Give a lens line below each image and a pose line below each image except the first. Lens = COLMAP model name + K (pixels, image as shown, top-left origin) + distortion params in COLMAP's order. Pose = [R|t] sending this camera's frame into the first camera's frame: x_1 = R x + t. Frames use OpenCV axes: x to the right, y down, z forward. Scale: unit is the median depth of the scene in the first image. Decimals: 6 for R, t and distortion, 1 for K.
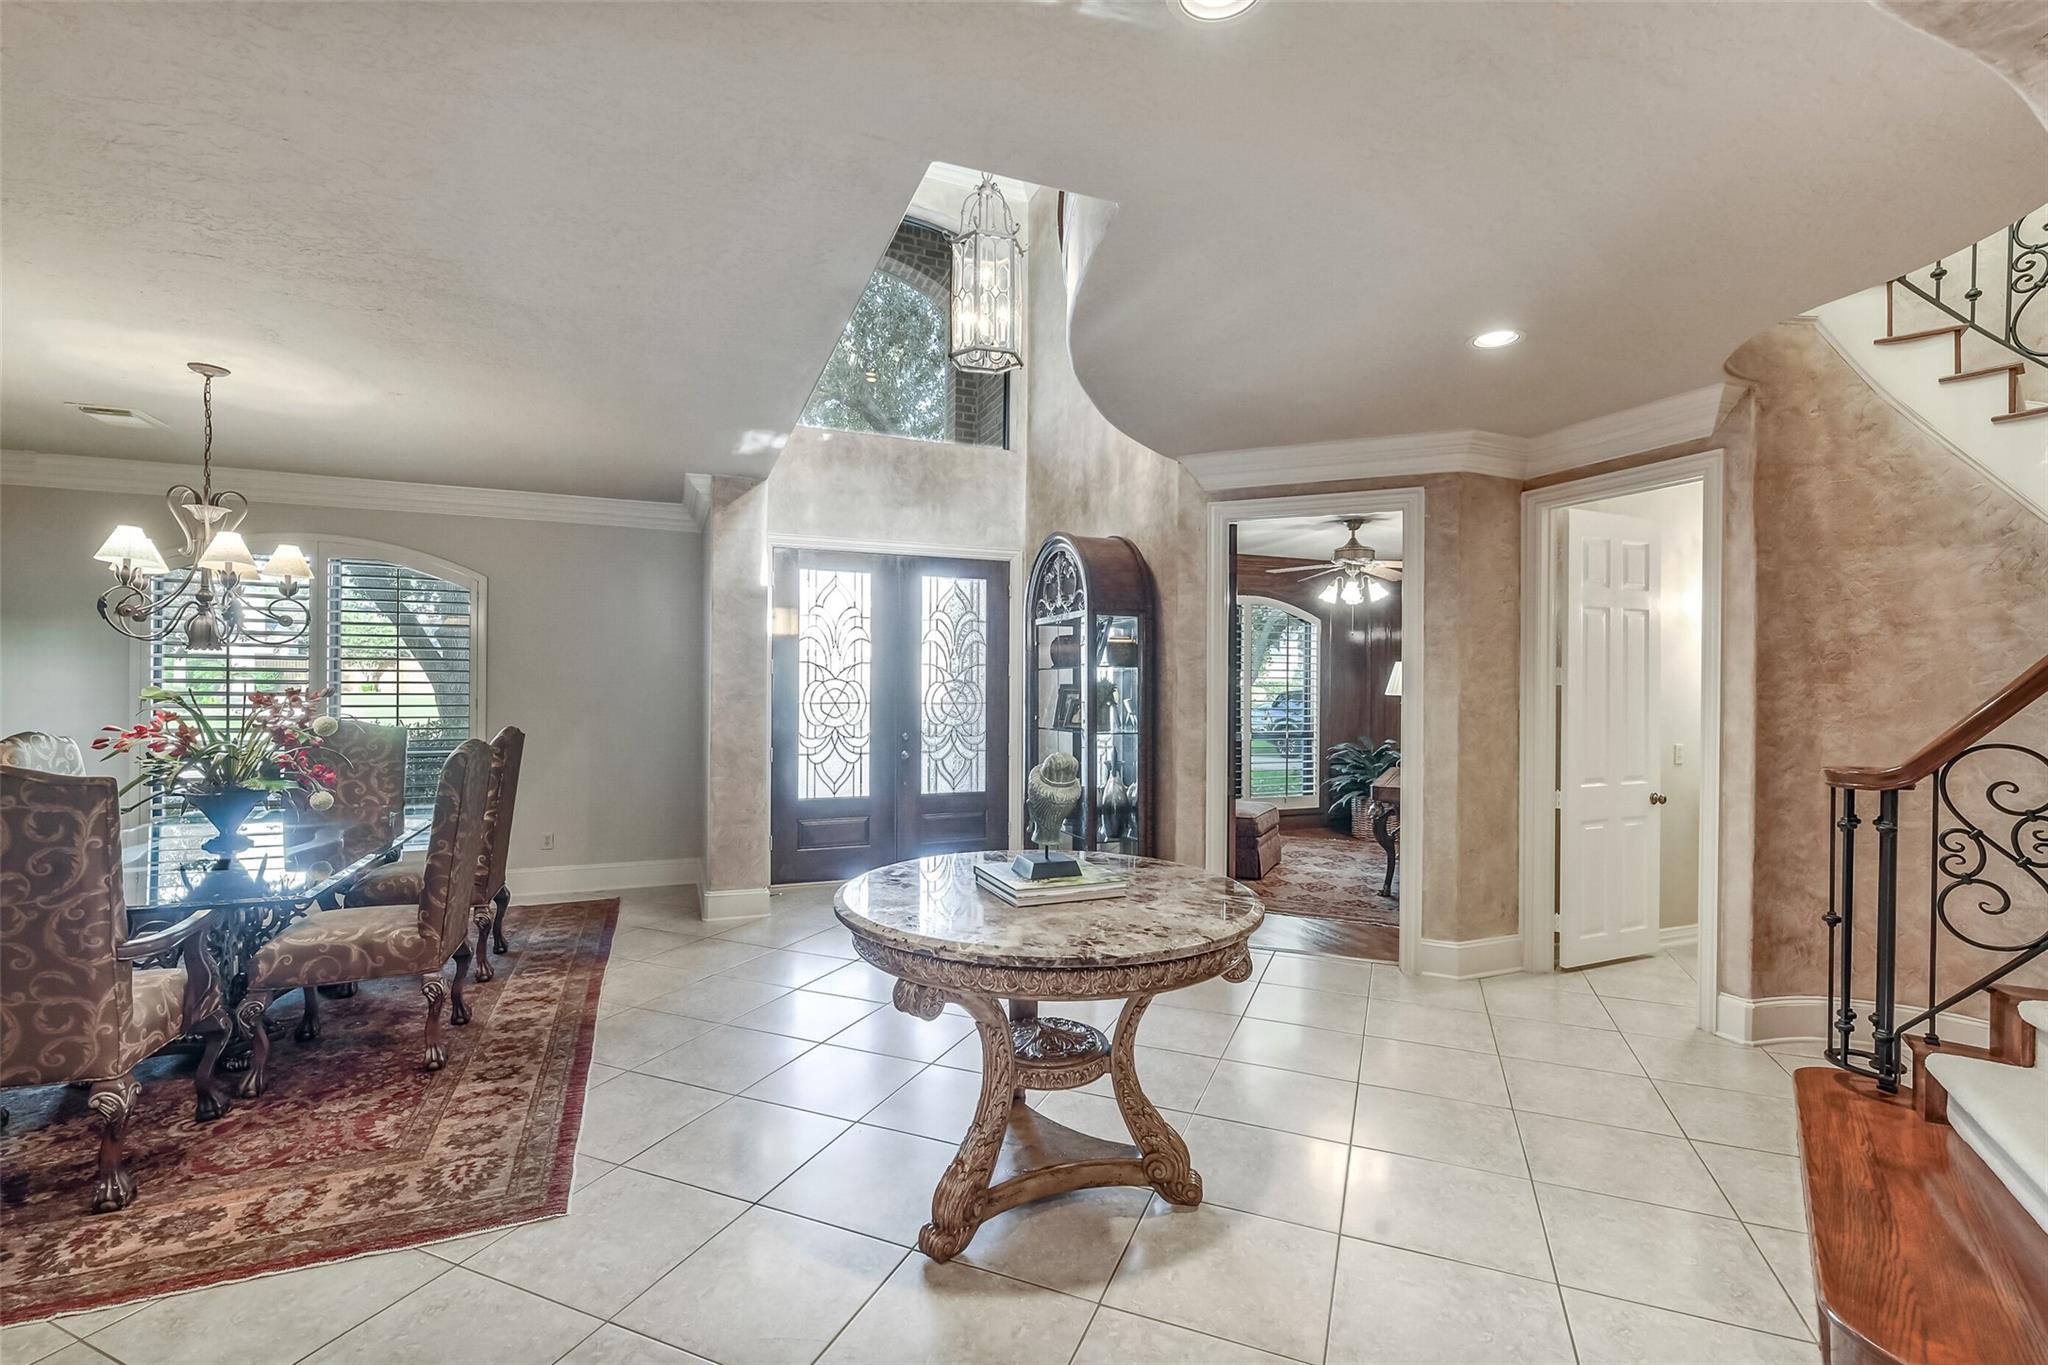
lens RADIAL K [[892.9, 0, 1027.4], [0, 892.9, 680.9], [0, 0, 1]] dist [-0.001047, -0.000754]
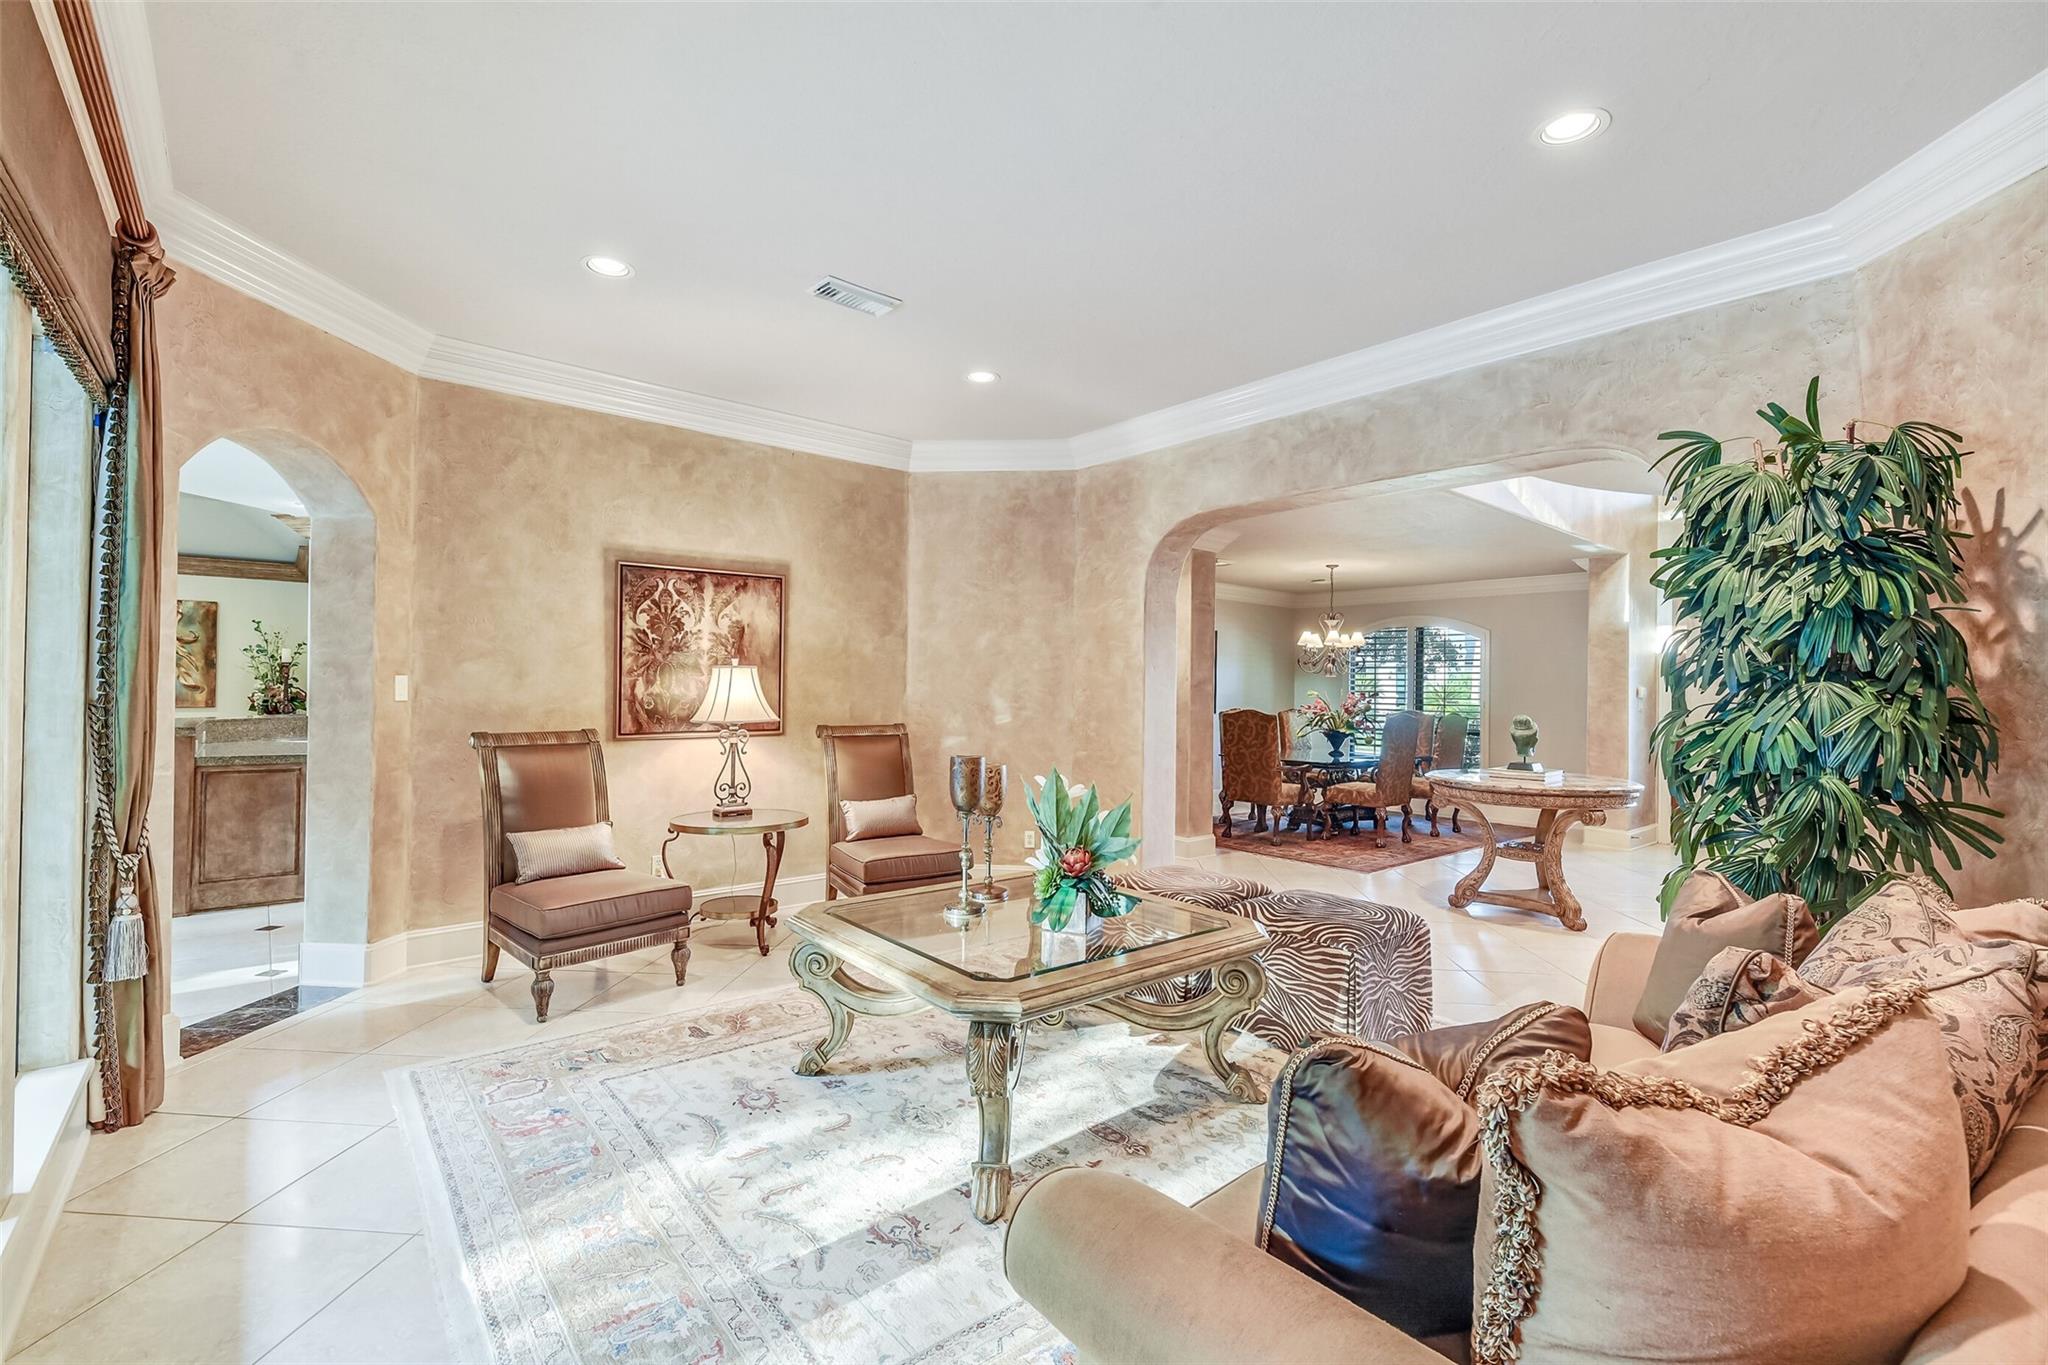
lens RADIAL K [[892.9, 0, 1027.4], [0, 892.9, 680.9], [0, 0, 1]] dist [-0.001047, -0.000754]
pose [[0.308562, -0.012044, -0.951128, 0.885620], [-0.011093, 0.999806, -0.016259, 0.020765], [0.951140, 0.015568, 0.308368, -0.436071]]
